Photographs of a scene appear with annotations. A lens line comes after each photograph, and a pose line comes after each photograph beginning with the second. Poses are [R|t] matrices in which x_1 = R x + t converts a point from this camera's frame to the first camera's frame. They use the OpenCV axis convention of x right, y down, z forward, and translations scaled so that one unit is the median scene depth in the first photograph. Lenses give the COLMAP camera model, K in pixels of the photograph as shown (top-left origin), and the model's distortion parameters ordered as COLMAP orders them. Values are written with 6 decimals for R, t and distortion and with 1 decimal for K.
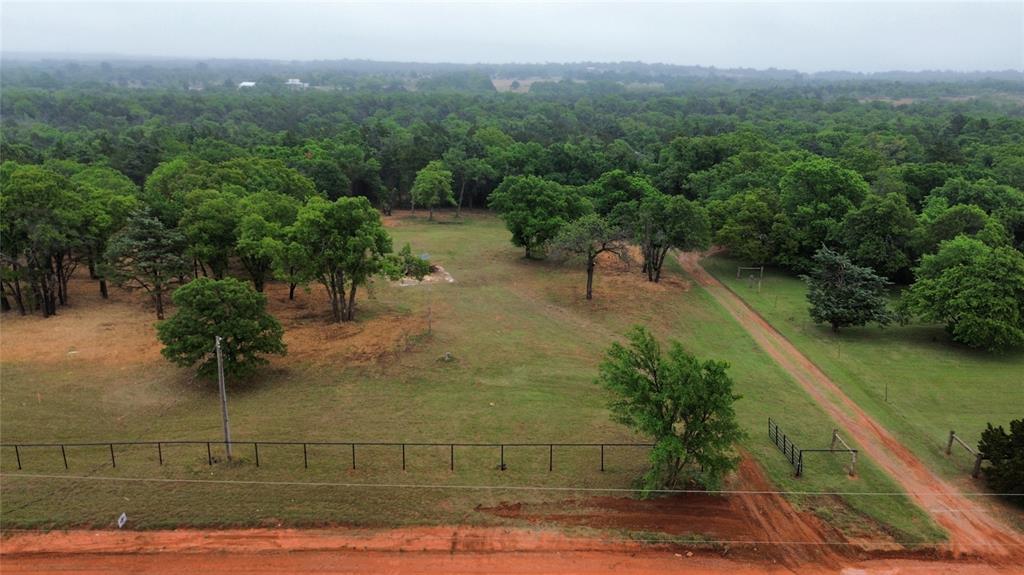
lens RADIAL K [[722.0, 0, 503.2], [0, 722.0, 287.6], [0, 0, 1]] dist [0.060244, -0.056756]
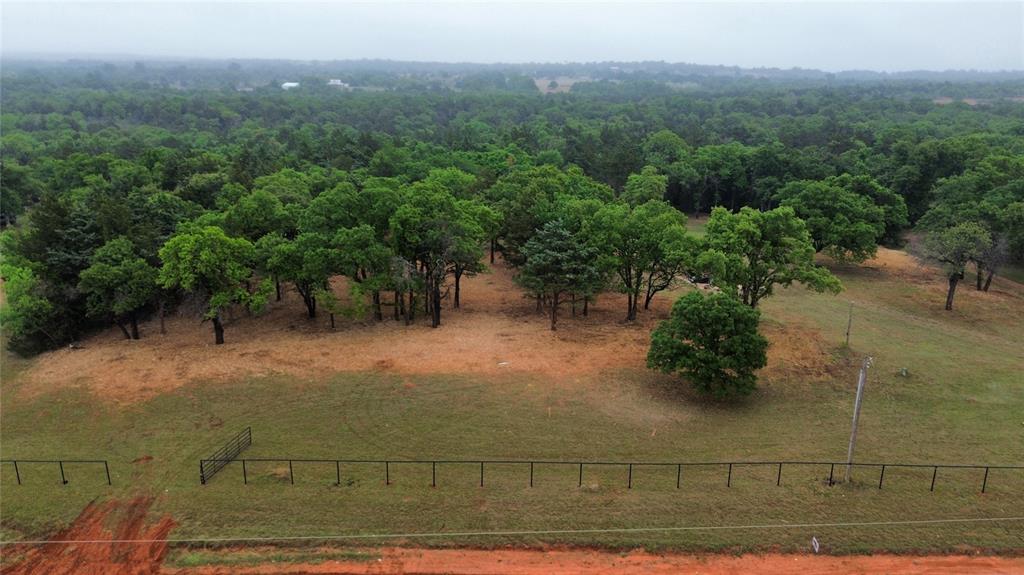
lens RADIAL K [[722.0, 0, 509.9], [0, 722.0, 287.4], [0, 0, 1]] dist [0.060244, -0.056756]
pose [[0.999996, 0.000174, -0.002806, -0.105451], [-0.000172, 1.000000, 0.000413, -0.003086], [0.002806, -0.000412, 0.999996, 0.002296]]
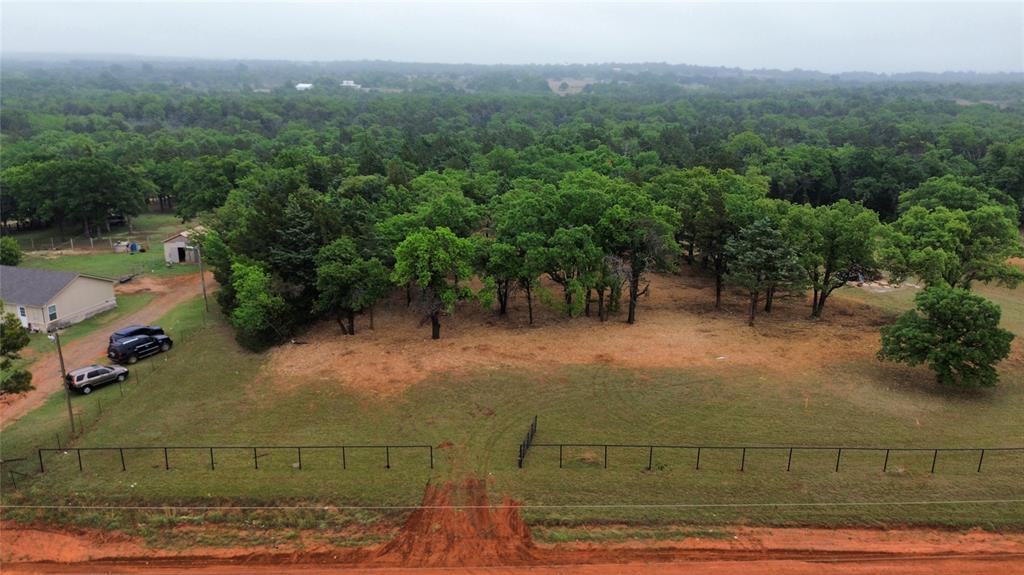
lens RADIAL K [[722.0, 0, 512.6], [0, 722.0, 287.1], [0, 0, 1]] dist [0.060244, -0.056756]
pose [[0.999968, -0.001640, 0.007815, -0.163302], [0.001649, 0.999998, -0.001162, -0.002140], [-0.007813, 0.001175, 0.999969, -0.005336]]
